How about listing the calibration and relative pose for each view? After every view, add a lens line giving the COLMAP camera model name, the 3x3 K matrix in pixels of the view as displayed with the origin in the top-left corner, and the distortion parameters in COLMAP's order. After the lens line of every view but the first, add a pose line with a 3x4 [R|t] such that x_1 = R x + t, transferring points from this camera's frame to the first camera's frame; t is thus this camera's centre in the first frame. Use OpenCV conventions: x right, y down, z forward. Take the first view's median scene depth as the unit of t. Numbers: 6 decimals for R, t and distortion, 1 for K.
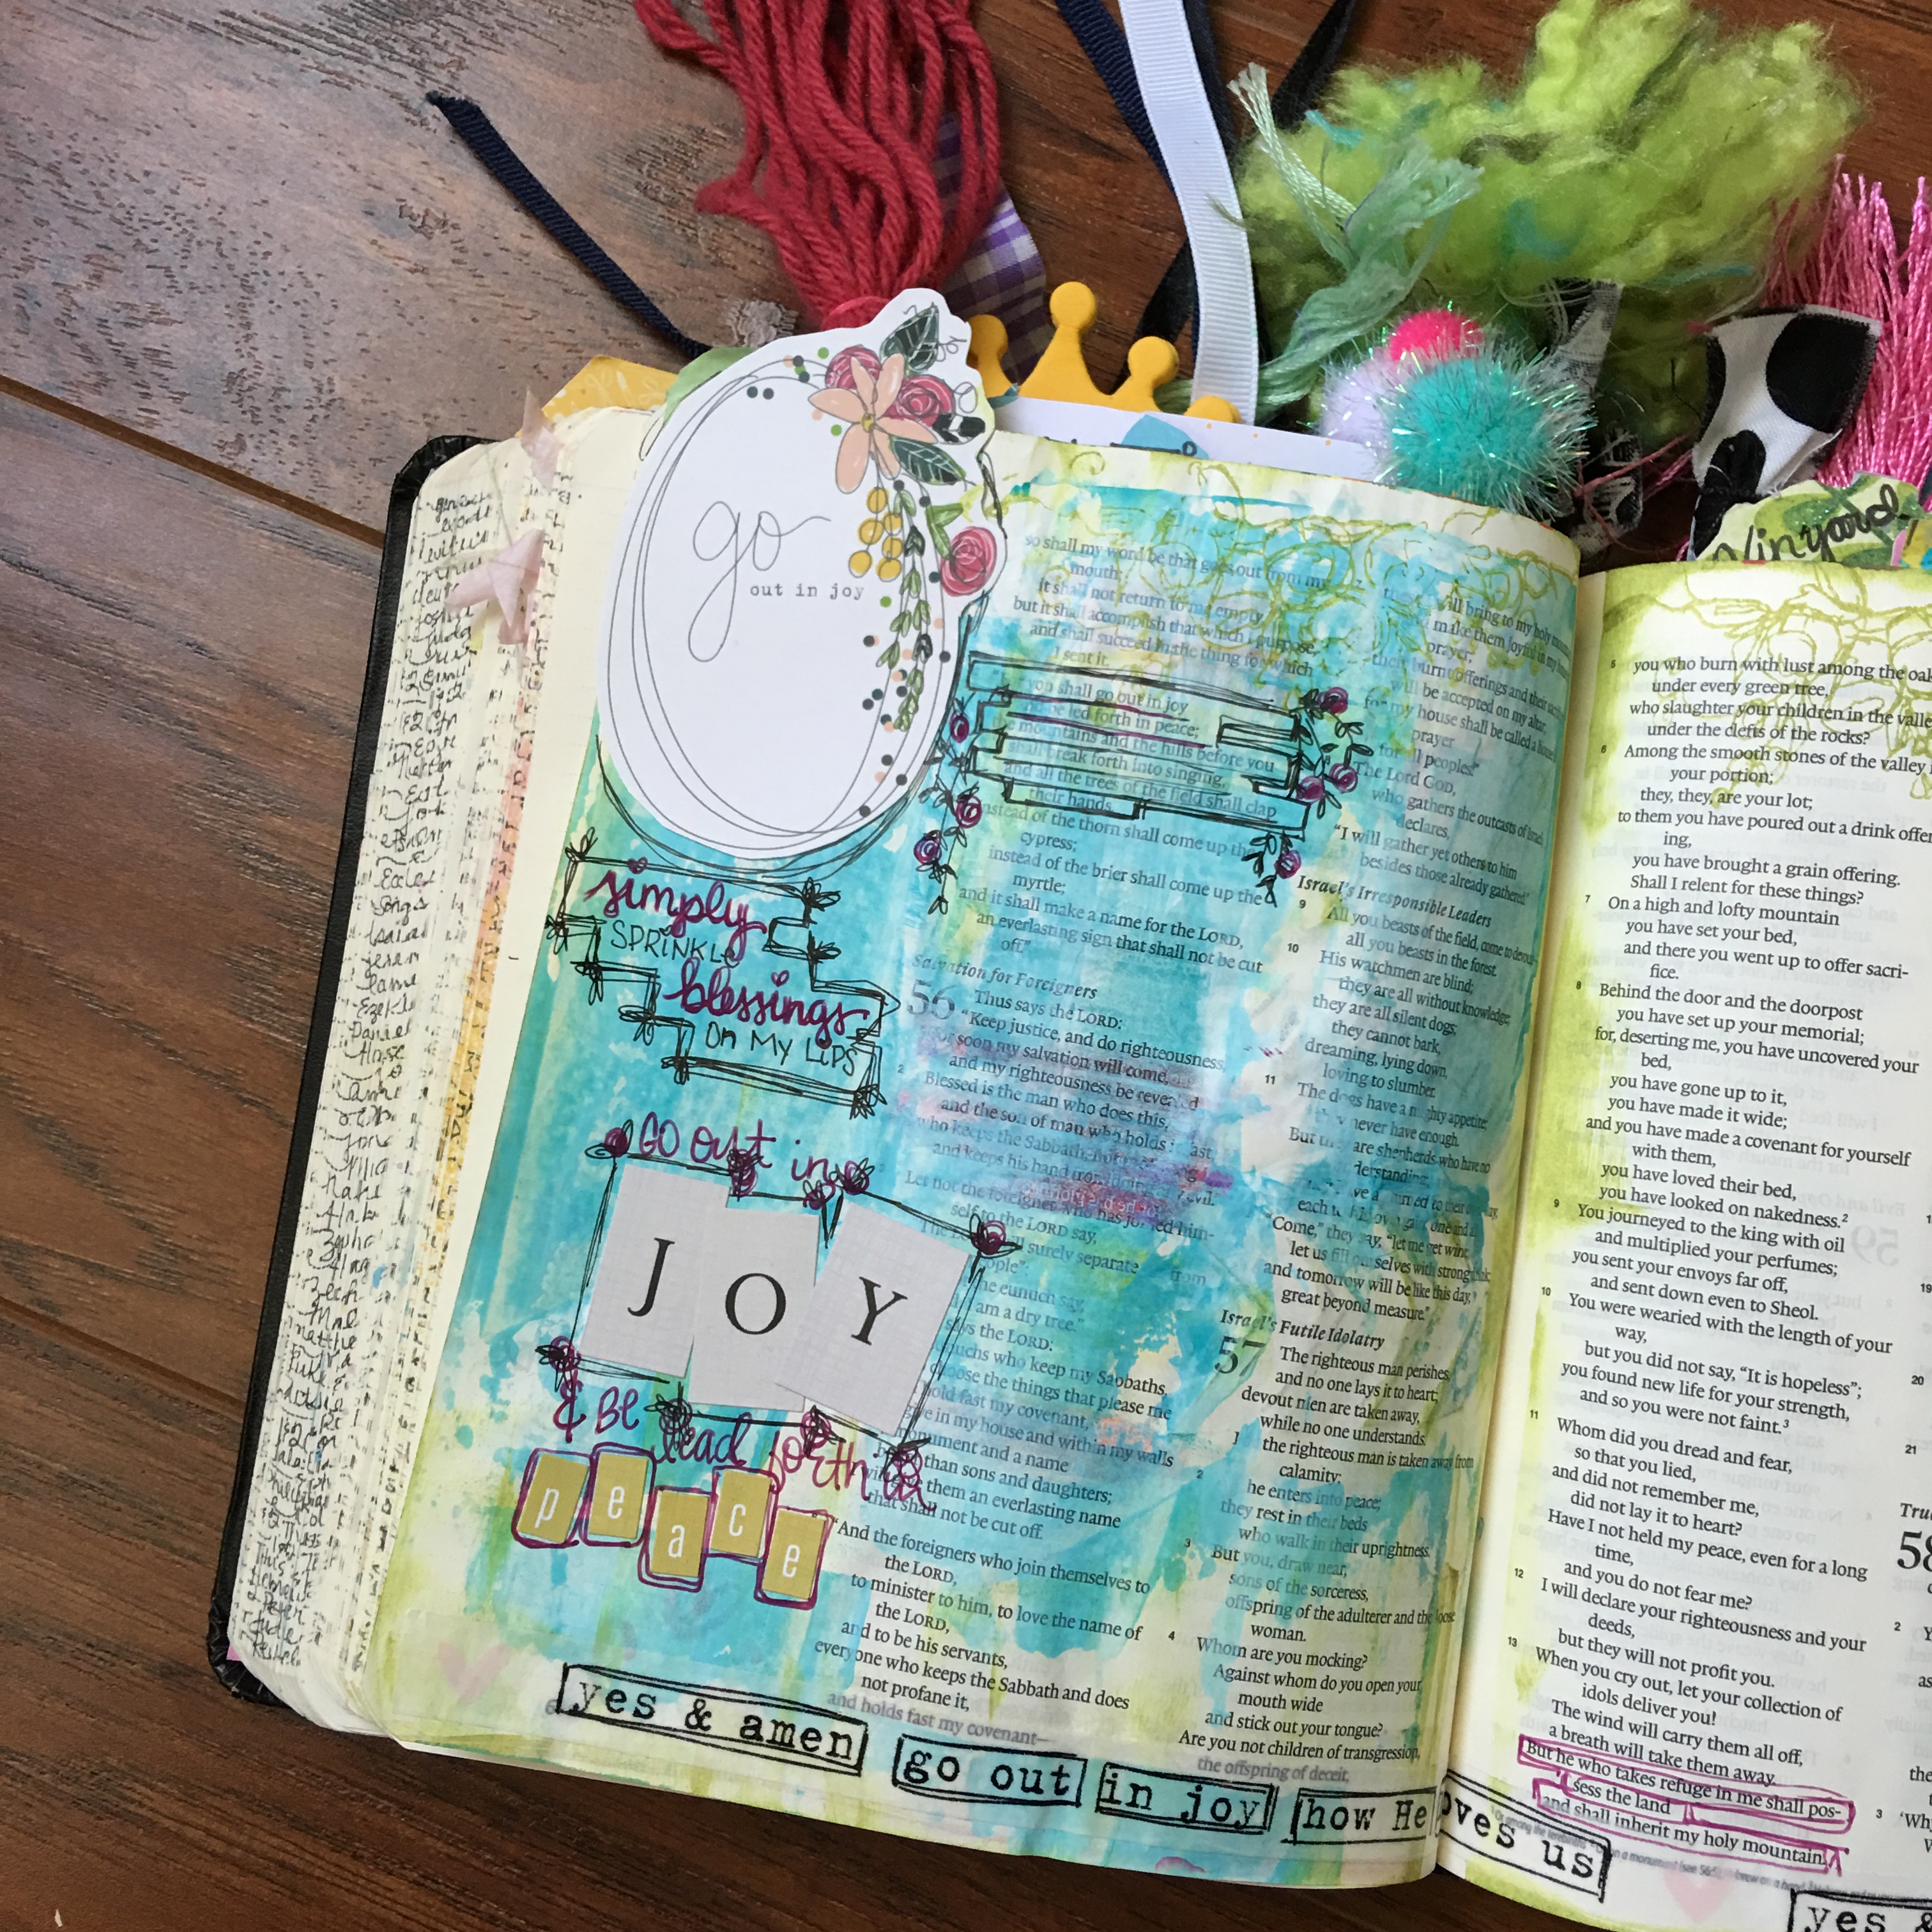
lens RADIAL K [[2229.0, 0, 965.9], [0, 2229.0, 936.1], [0, 0, 1]] dist [0.052866, 0.000000]
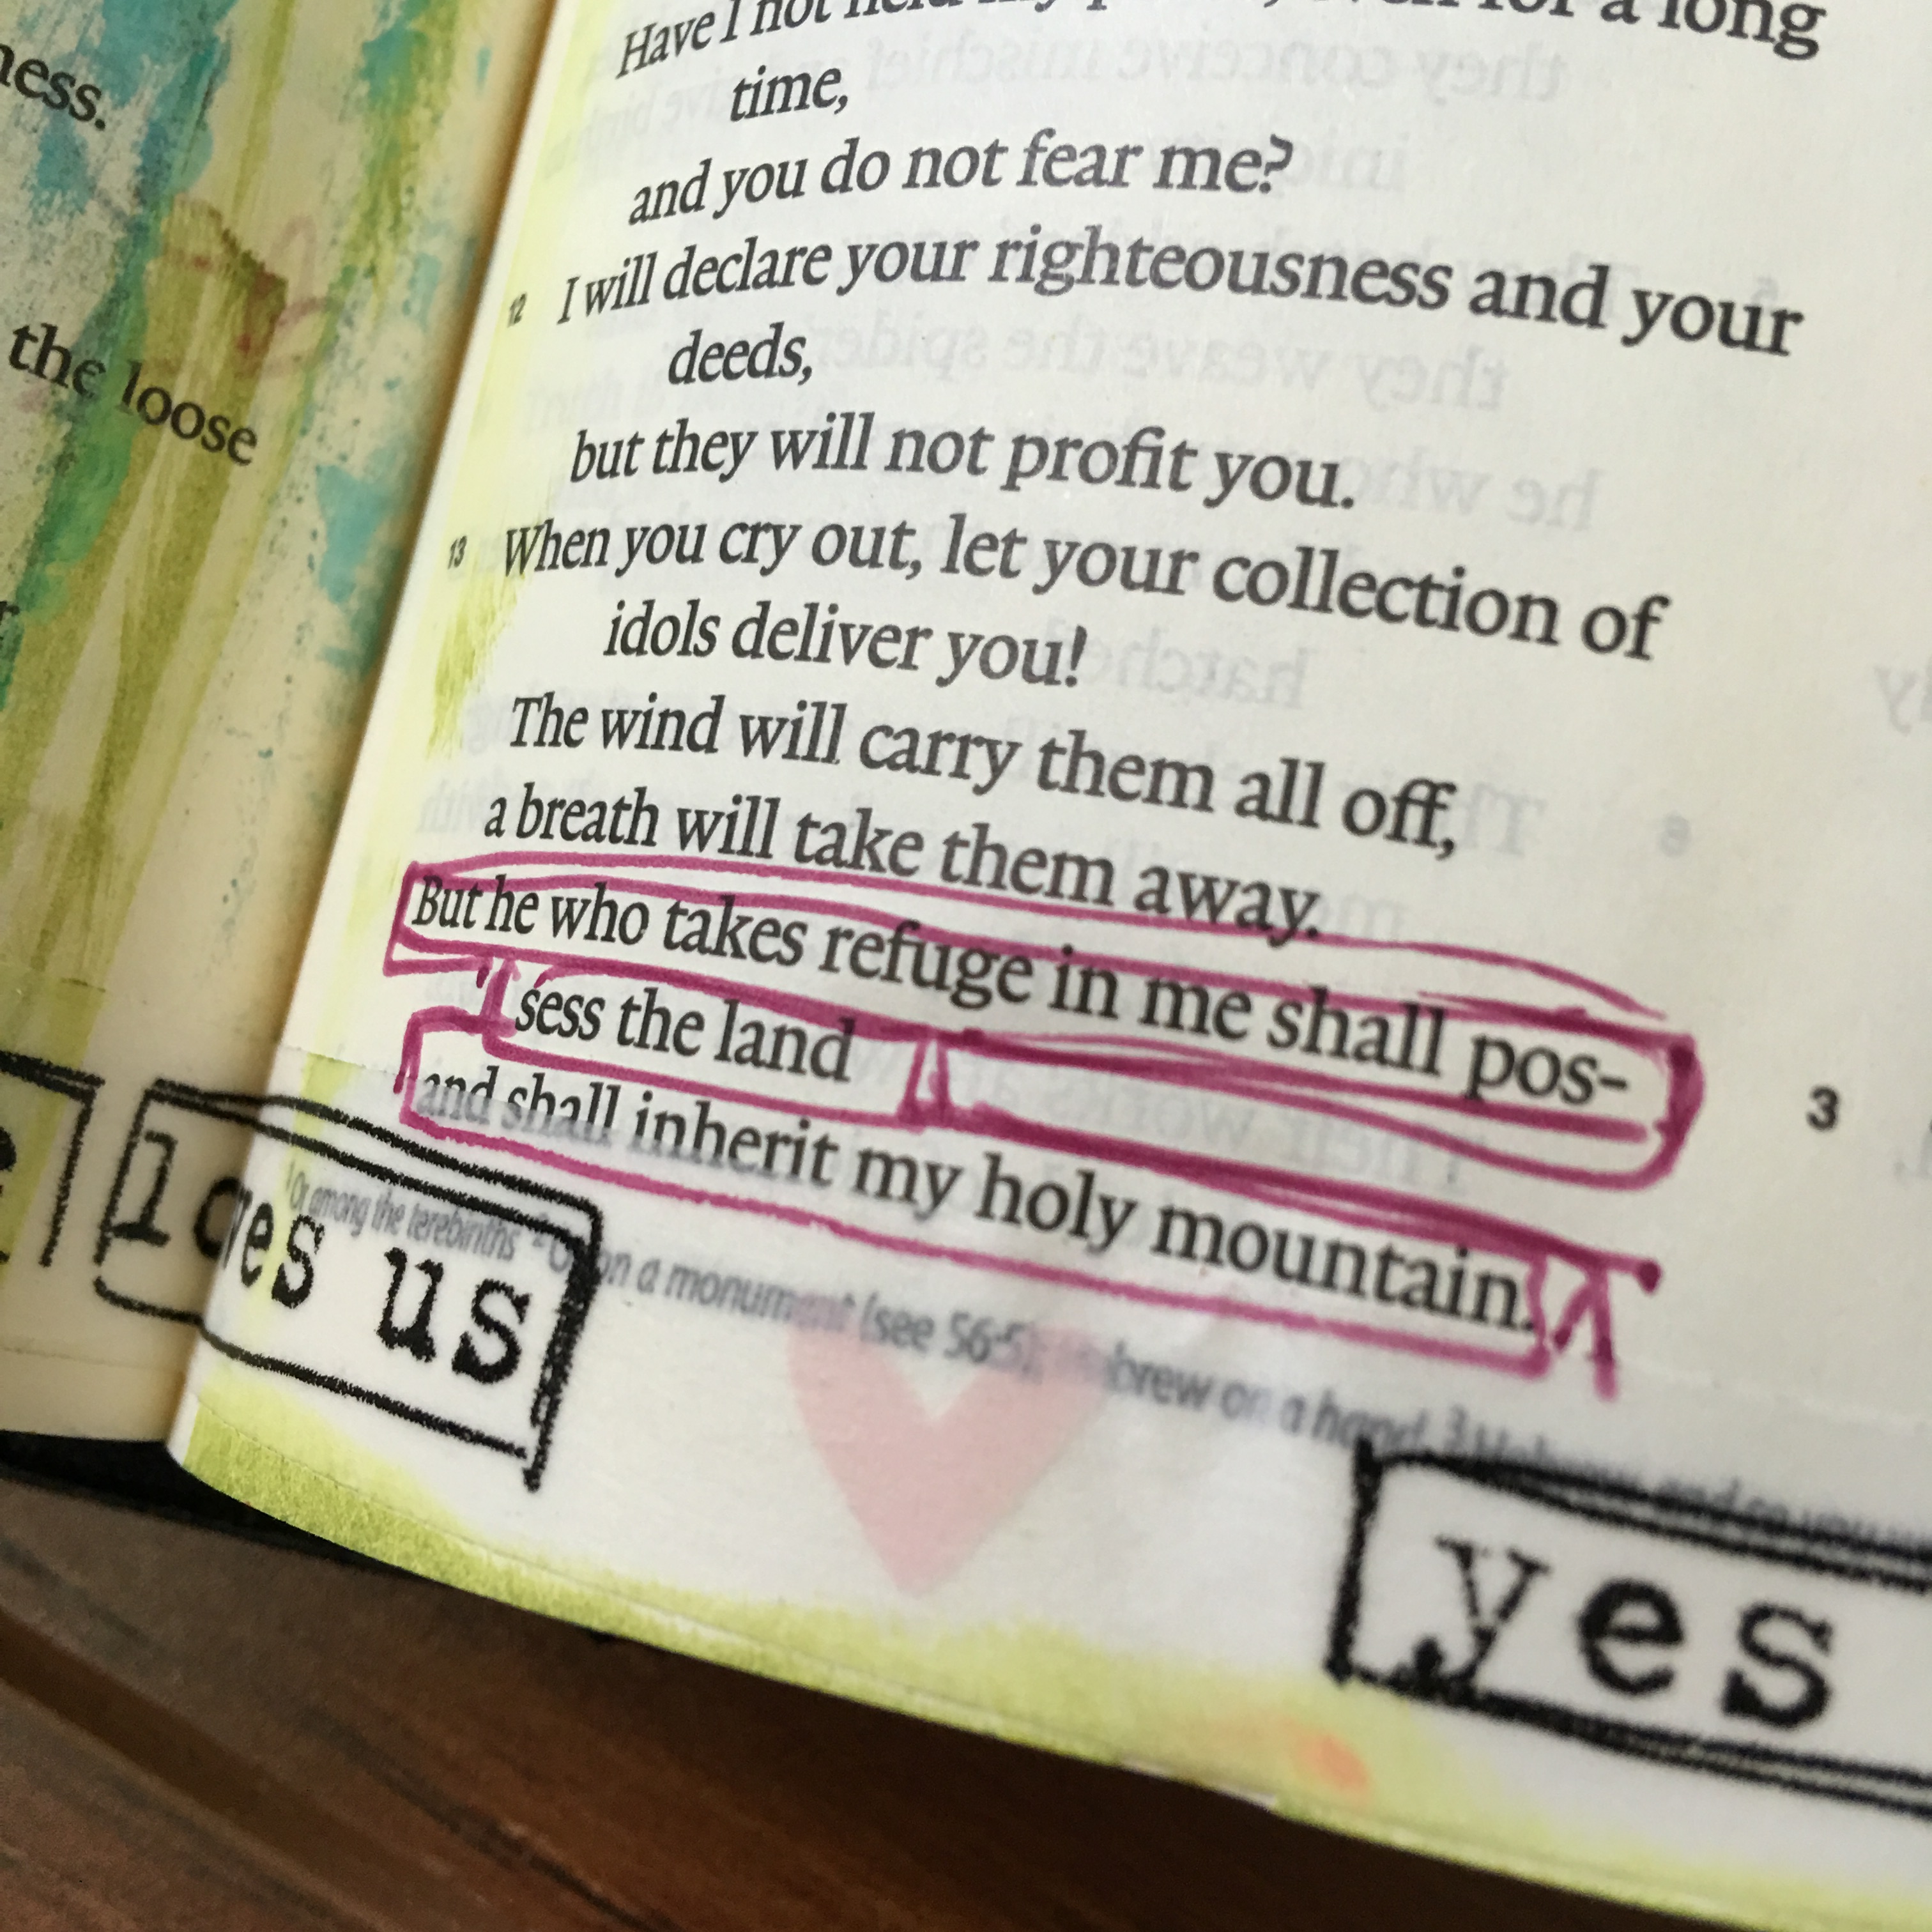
lens RADIAL K [[2229.0, 0, 948.8], [0, 2229.0, 915.1], [0, 0, 1]] dist [0.052866, 0.000000]
pose [[0.993173, 0.067852, -0.094883, 0.336888], [-0.078316, 0.990695, -0.111311, 0.391478], [0.086448, 0.117982, 0.989246, 0.776742]]
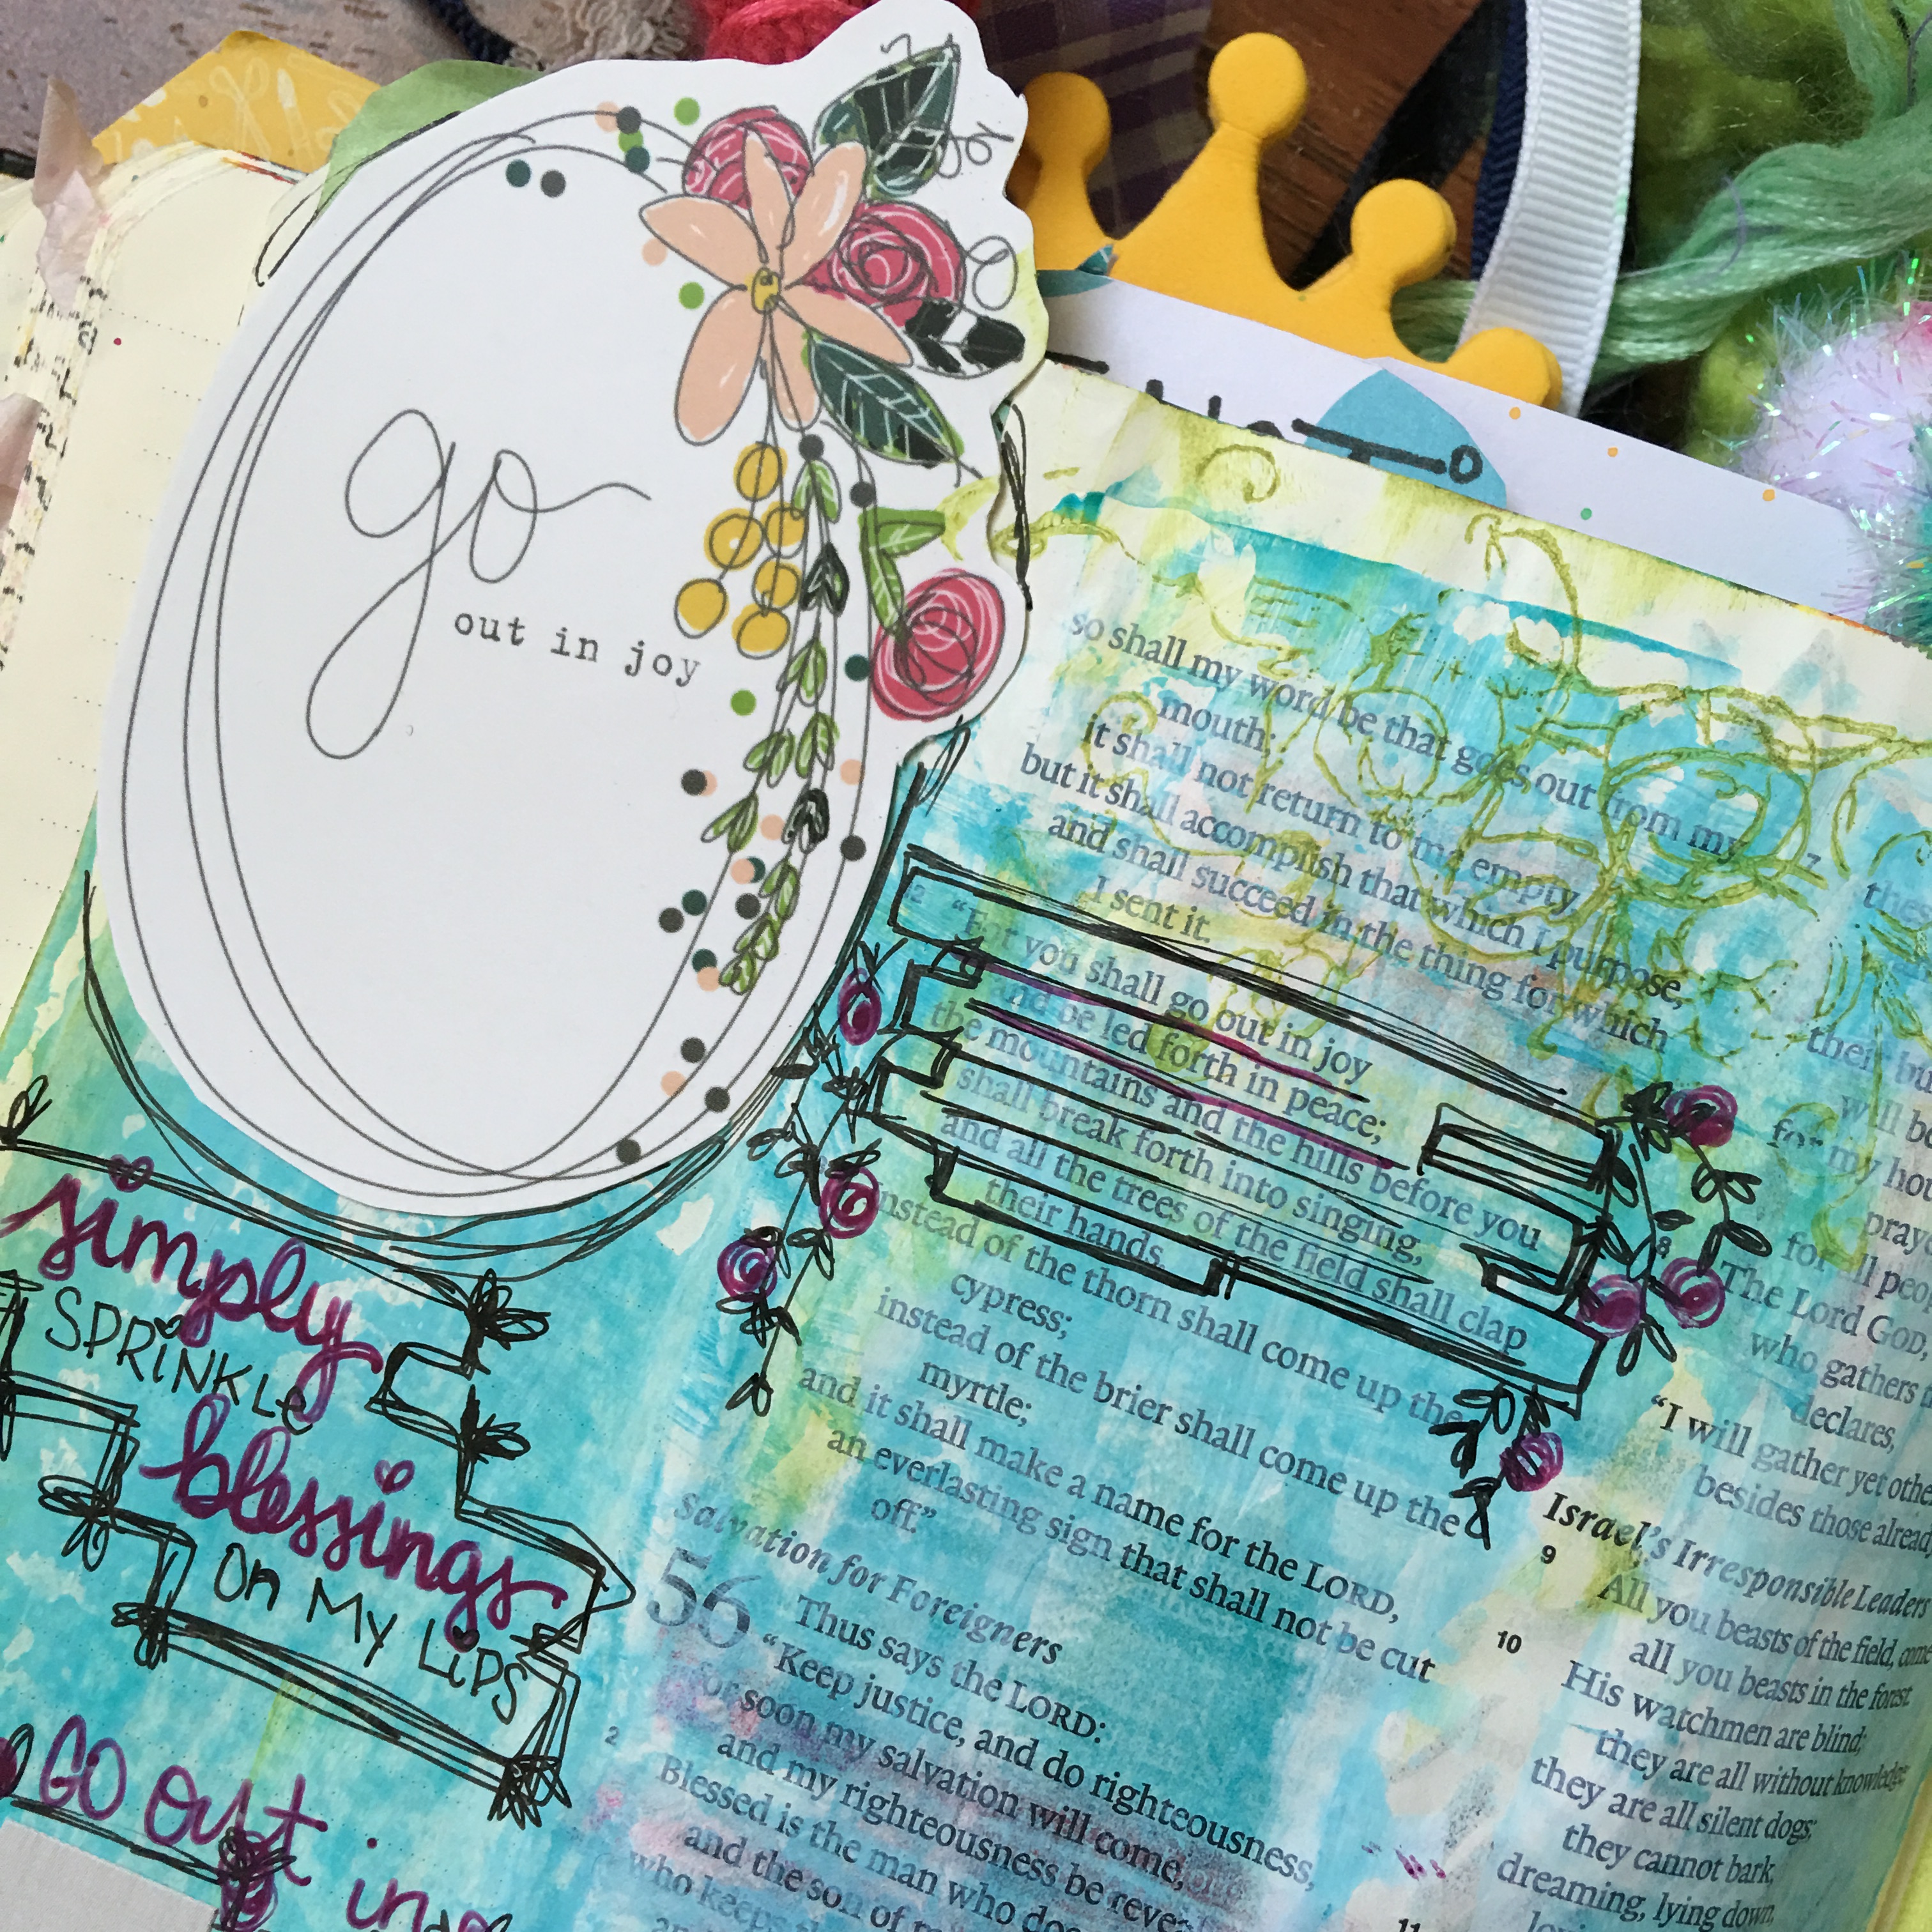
lens RADIAL K [[2229.0, 0, 957.8], [0, 2229.0, 933.6], [0, 0, 1]] dist [0.052866, 0.000000]
pose [[0.987103, 0.159709, 0.010977, 0.009534], [-0.159878, 0.980005, 0.118443, -0.168532], [0.008159, -0.118670, 0.992900, 0.561552]]
